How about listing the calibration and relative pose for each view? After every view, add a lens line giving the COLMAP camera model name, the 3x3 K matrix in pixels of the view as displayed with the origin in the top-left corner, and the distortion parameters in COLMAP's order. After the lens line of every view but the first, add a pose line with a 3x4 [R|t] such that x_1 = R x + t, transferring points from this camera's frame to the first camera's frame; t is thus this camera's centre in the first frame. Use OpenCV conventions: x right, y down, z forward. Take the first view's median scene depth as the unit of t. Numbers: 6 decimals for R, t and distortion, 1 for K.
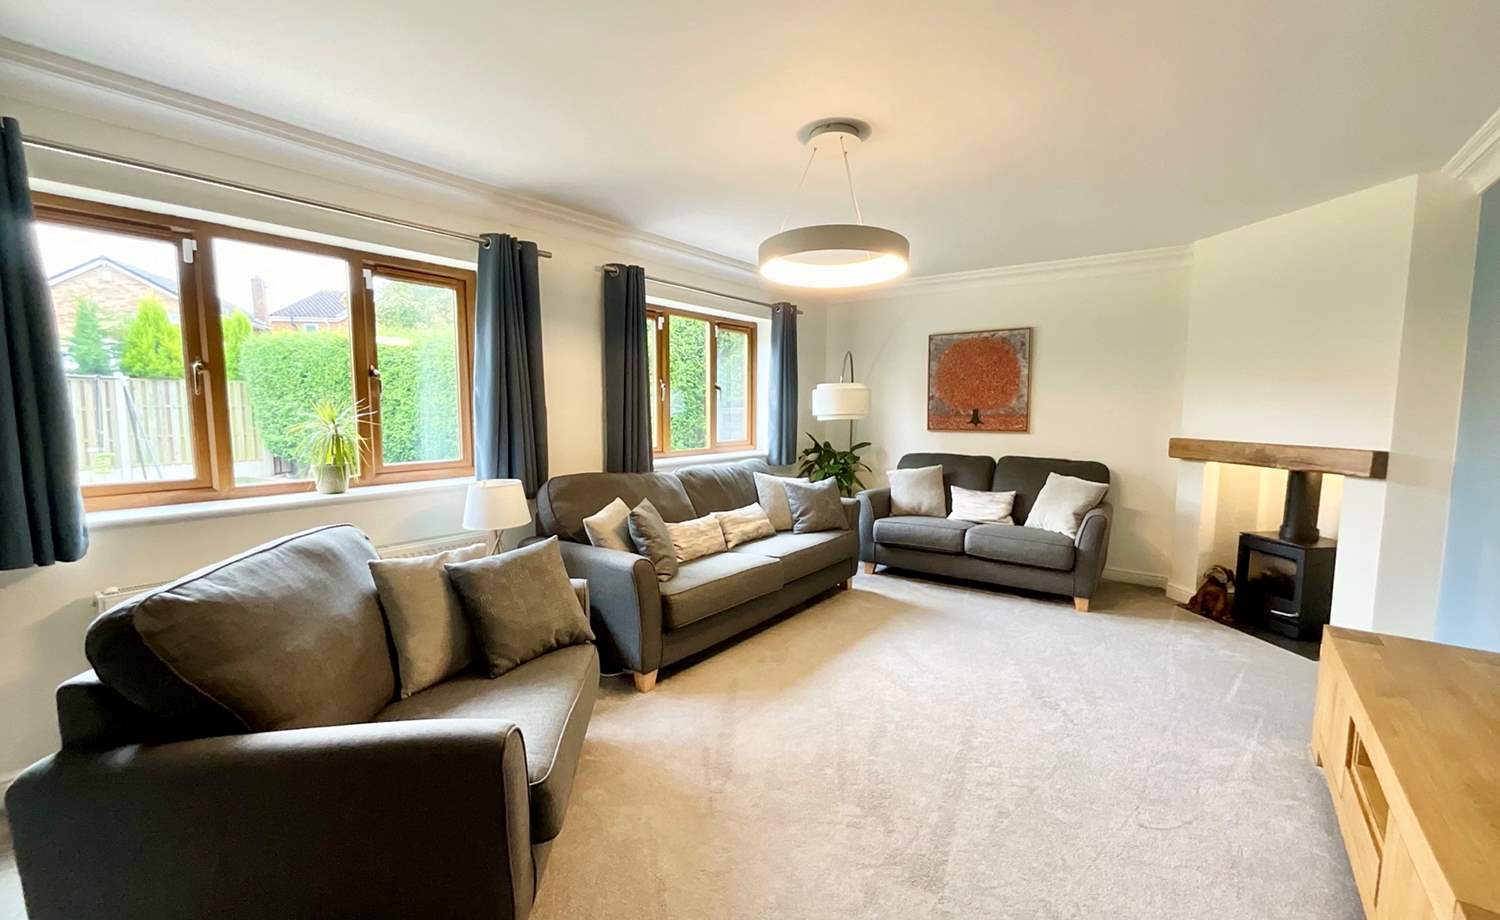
lens RADIAL K [[611.6, 0, 754.0], [0, 611.6, 467.4], [0, 0, 1]] dist [-0.002181, 0.001025]
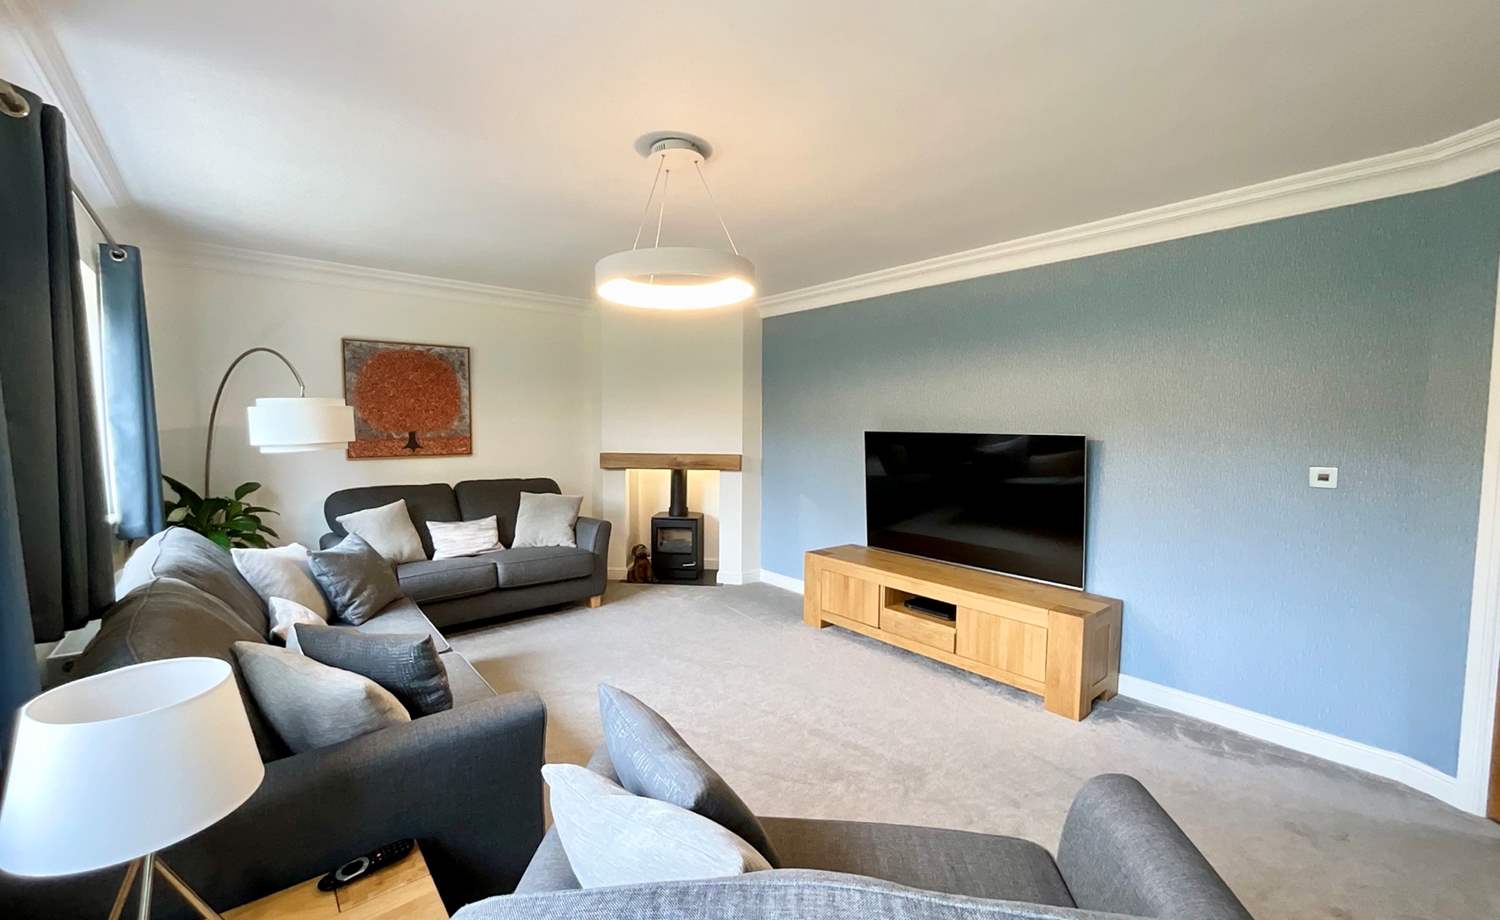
lens RADIAL K [[611.6, 0, 753.2], [0, 611.6, 456.9], [0, 0, 1]] dist [-0.002181, 0.001025]
pose [[0.221846, -0.056632, 0.973436, -0.441783], [0.094876, 0.994829, 0.036255, -0.052225], [-0.970455, 0.084313, 0.226072, 0.388657]]
